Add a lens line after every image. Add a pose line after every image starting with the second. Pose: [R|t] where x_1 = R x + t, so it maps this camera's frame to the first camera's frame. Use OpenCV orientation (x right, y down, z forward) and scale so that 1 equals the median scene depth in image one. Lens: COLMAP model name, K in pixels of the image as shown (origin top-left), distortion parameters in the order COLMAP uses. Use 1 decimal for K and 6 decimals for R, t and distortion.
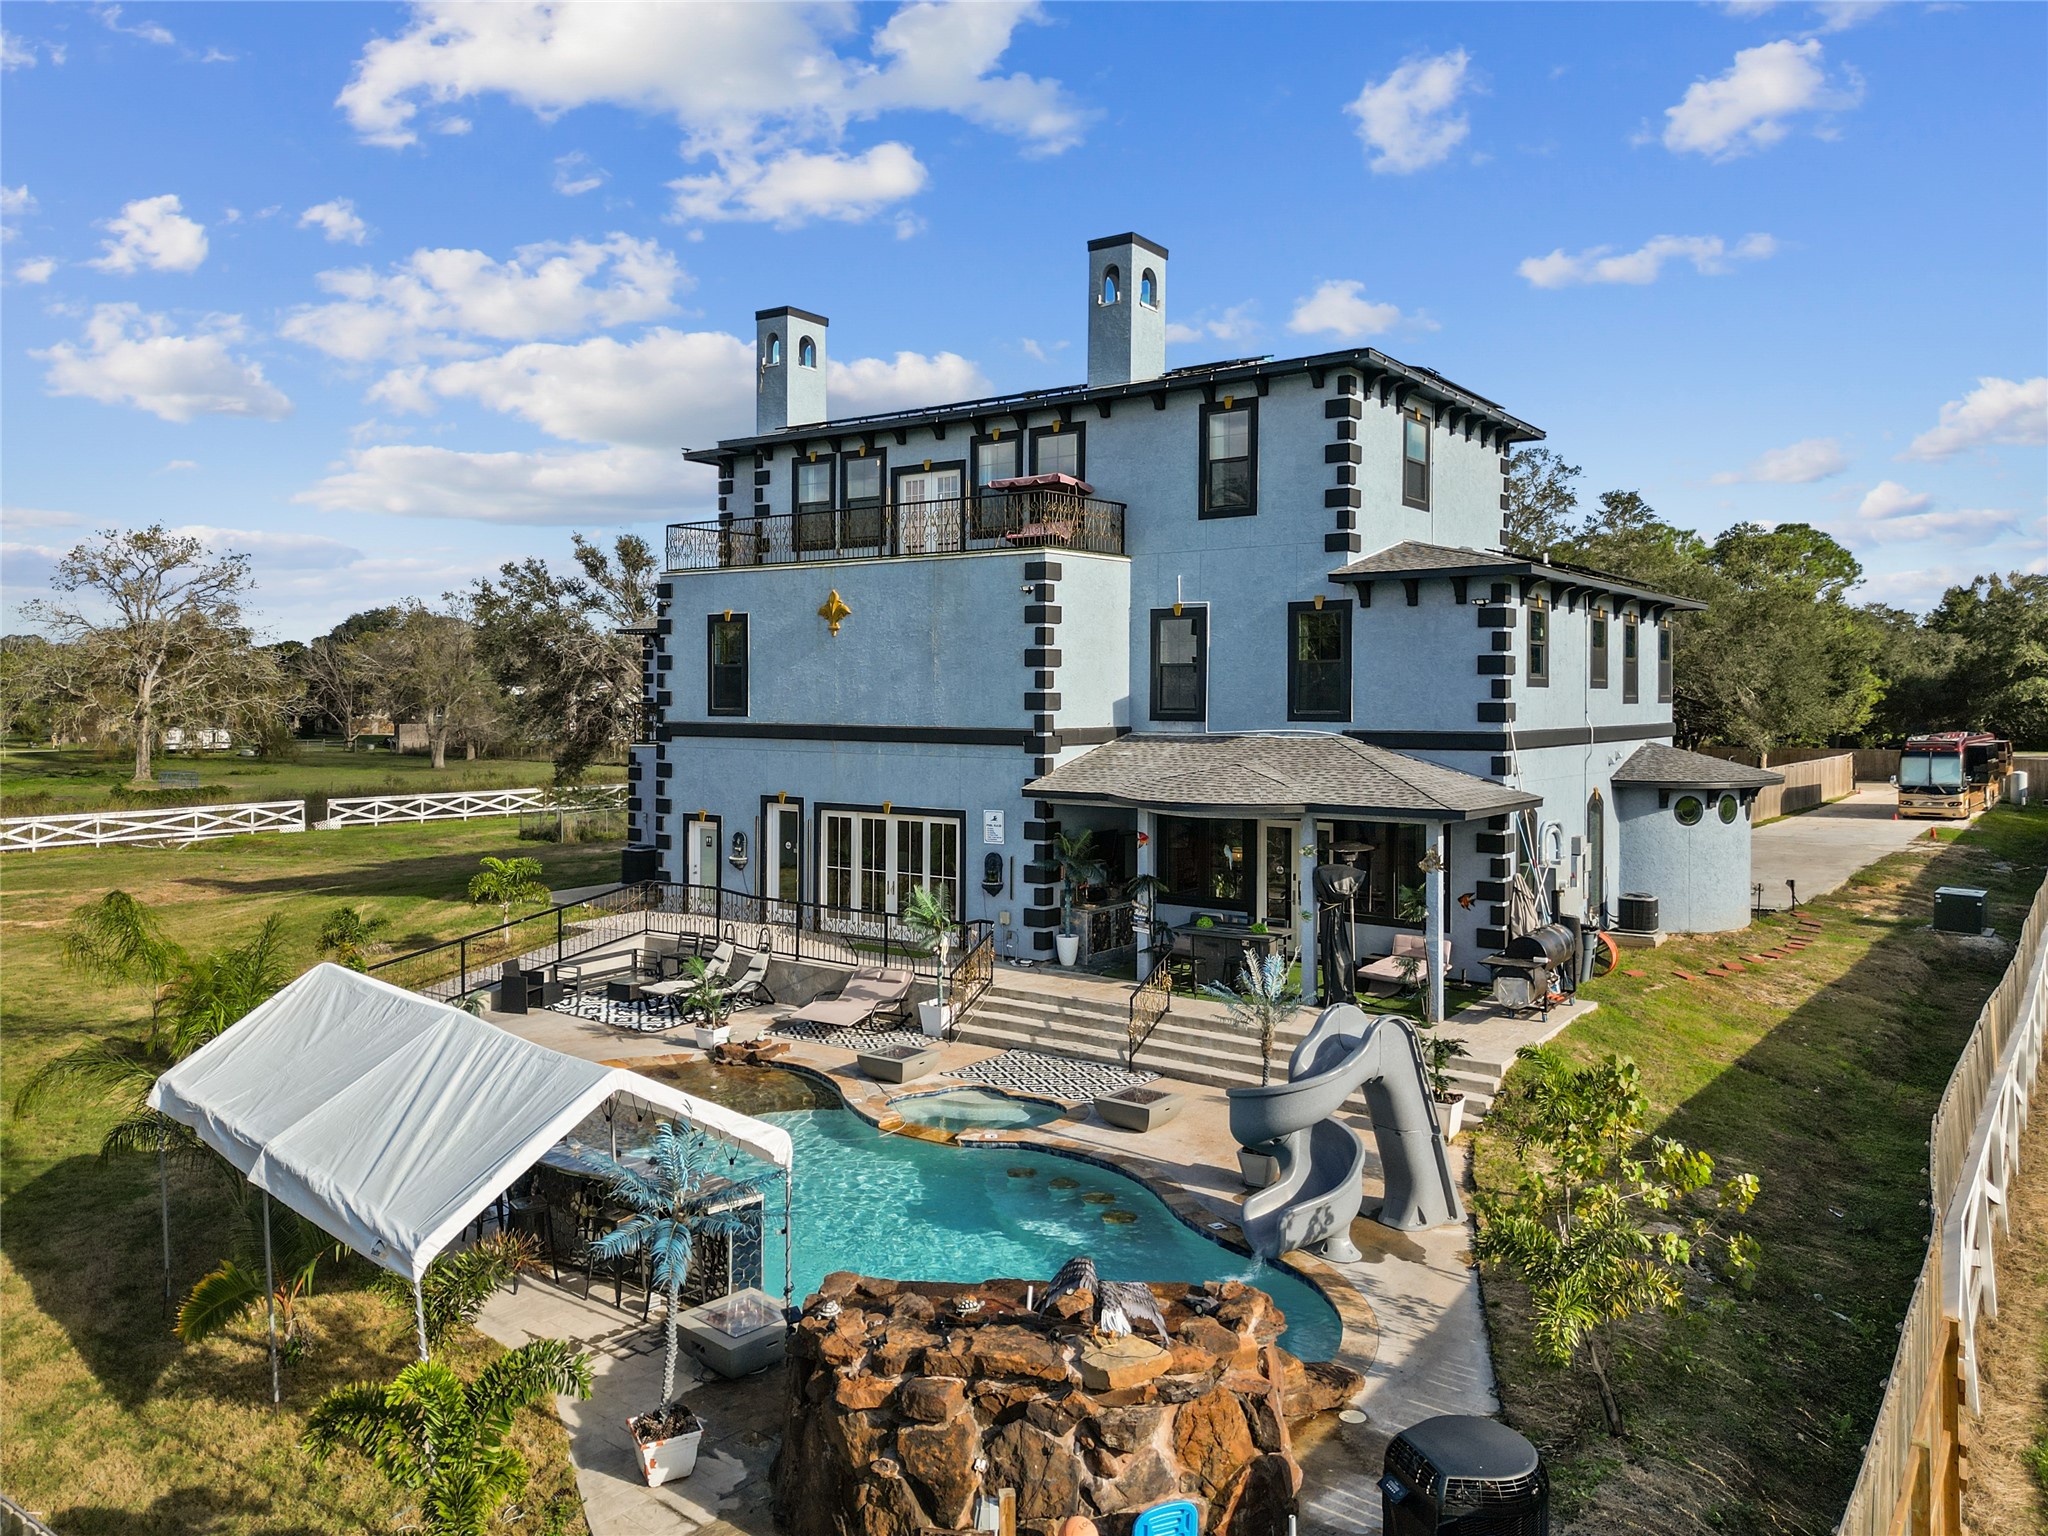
lens RADIAL K [[1400.5, 0, 1024.0], [0, 1400.5, 768.0], [0, 0, 1]] dist [0.029738, 0.001248]
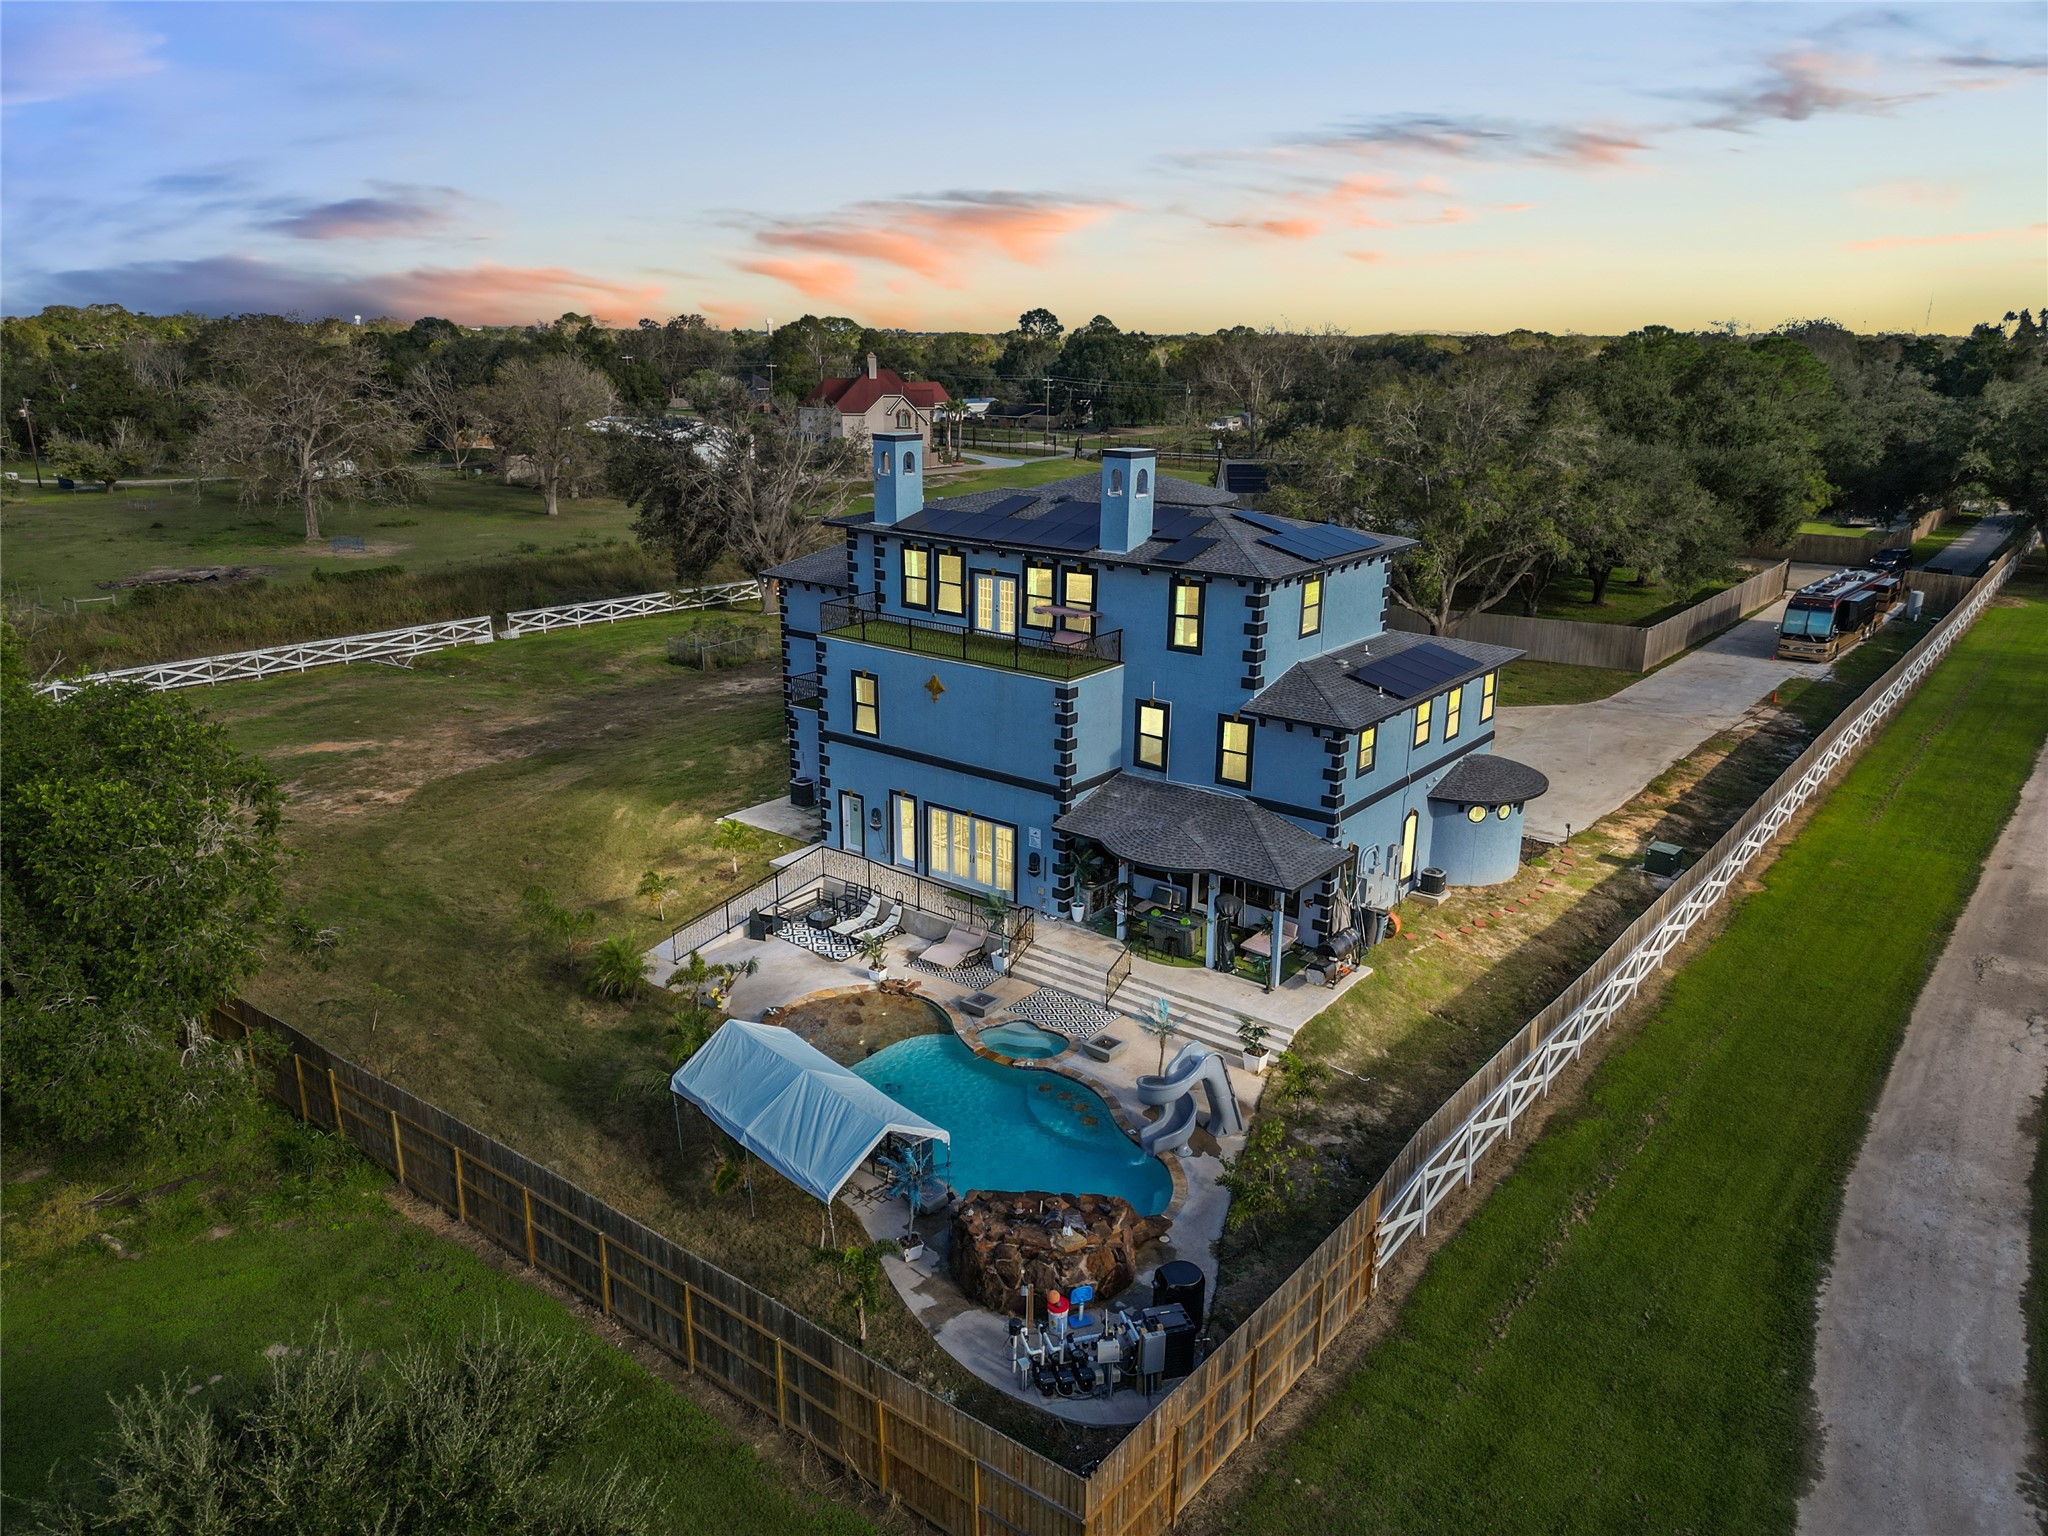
lens RADIAL K [[1452.2, 0, 1015.9], [0, 1452.2, 774.5], [0, 0, 1]] dist [0.070671, -0.054160]
pose [[0.999079, 0.015973, -0.039825, 0.023408], [-0.003669, 0.956534, 0.291599, -0.541680], [0.042752, -0.291184, 0.955711, -0.636614]]
